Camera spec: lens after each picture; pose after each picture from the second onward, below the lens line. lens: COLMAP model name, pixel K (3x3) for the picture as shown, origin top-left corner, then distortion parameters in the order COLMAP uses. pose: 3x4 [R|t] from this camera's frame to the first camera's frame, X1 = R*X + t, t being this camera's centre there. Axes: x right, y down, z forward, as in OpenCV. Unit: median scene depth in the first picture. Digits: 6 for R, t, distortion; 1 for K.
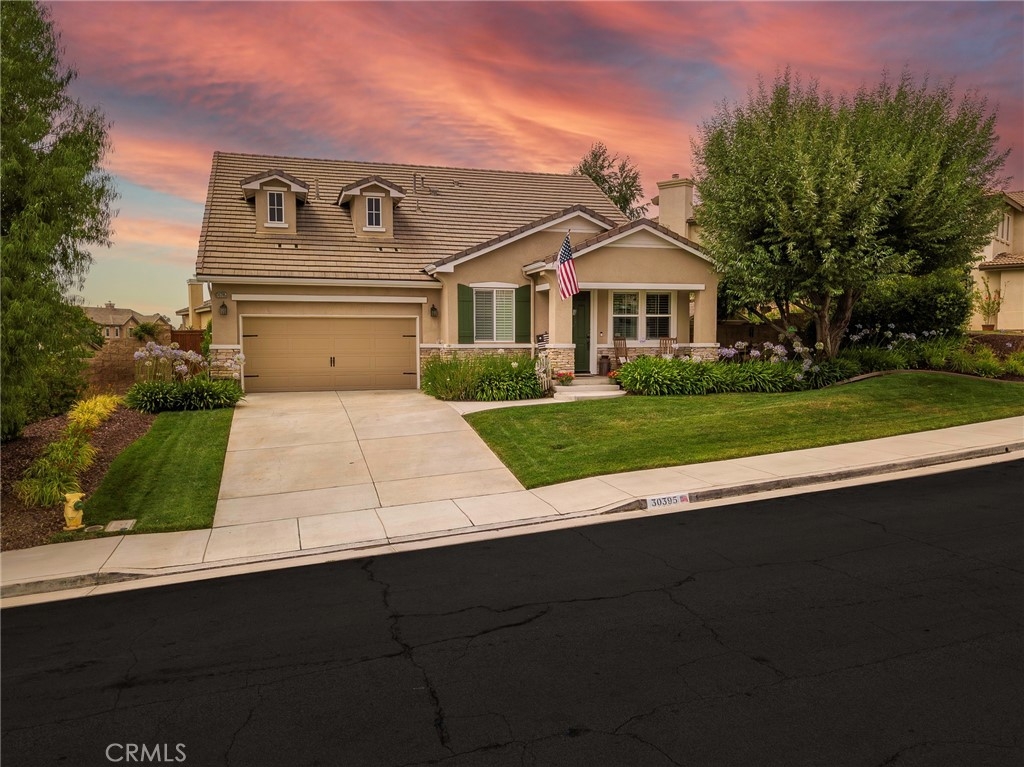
lens RADIAL K [[774.2, 0, 512.0], [0, 774.2, 383.5], [0, 0, 1]] dist [0.051899, -0.248050]
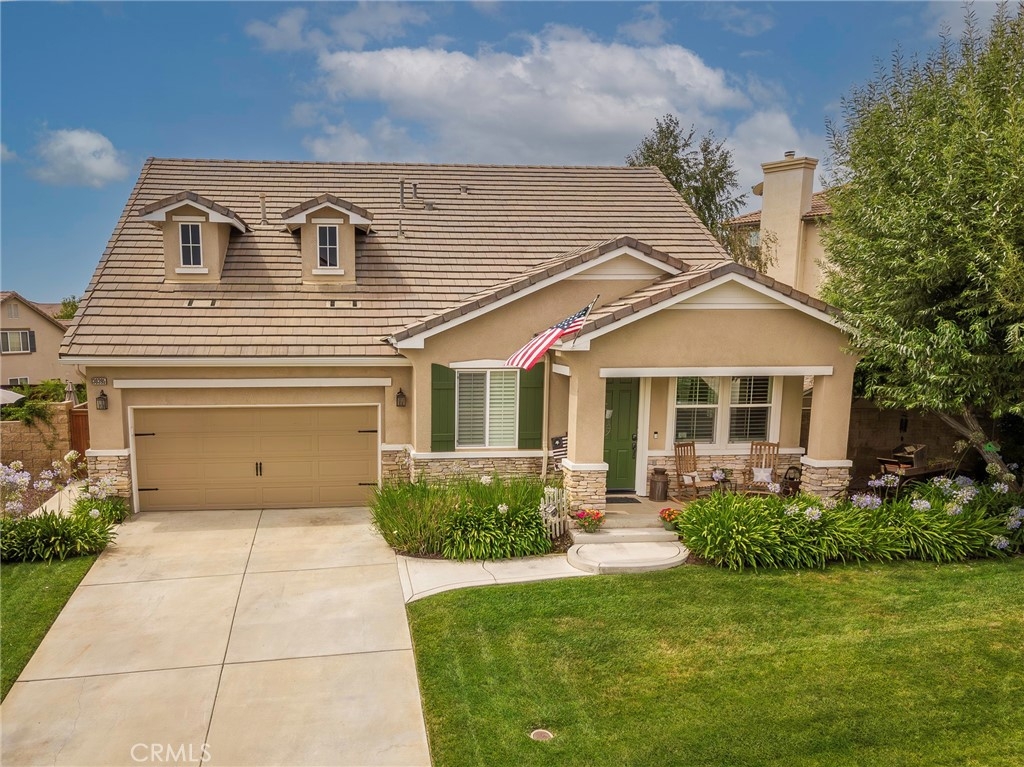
lens RADIAL K [[696.3, 0, 460.5], [0, 696.3, 384.3], [0, 0, 1]] dist [0.001616, -0.002623]
pose [[0.977833, 0.037471, -0.206005, 0.077094], [-0.016516, 0.994594, 0.102516, -0.170673], [0.208732, -0.096841, 0.973166, 0.416696]]
